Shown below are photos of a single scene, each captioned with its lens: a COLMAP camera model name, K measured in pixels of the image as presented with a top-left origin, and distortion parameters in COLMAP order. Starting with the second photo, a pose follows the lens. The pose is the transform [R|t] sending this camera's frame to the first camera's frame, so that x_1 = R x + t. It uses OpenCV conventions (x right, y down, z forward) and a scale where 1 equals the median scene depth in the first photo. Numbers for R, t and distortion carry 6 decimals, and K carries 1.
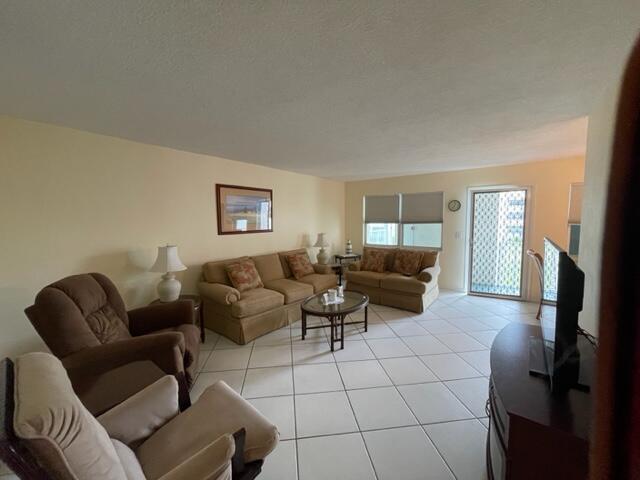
lens RADIAL K [[258.6, 0, 320.8], [0, 258.6, 240.7], [0, 0, 1]] dist [0.001488, 0.001624]
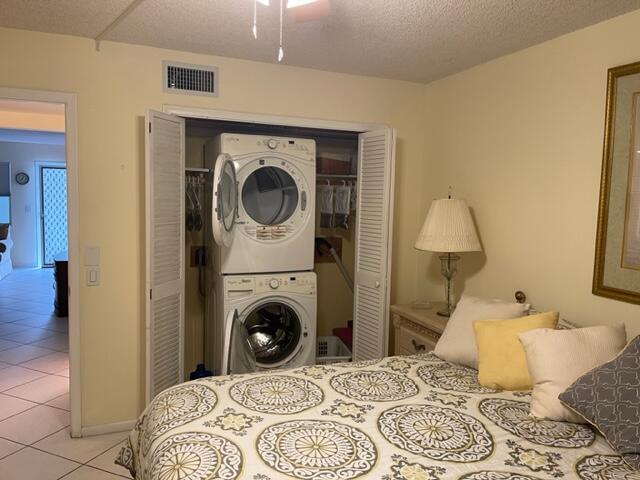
lens RADIAL K [[482.3, 0, 325.4], [0, 482.3, 238.7], [0, 0, 1]] dist [0.059097, -0.053176]
pose [[0.493072, -0.049240, 0.868594, -0.553358], [0.039244, 0.998640, 0.034335, 0.074671], [-0.869103, 0.017157, 0.494334, -0.933262]]
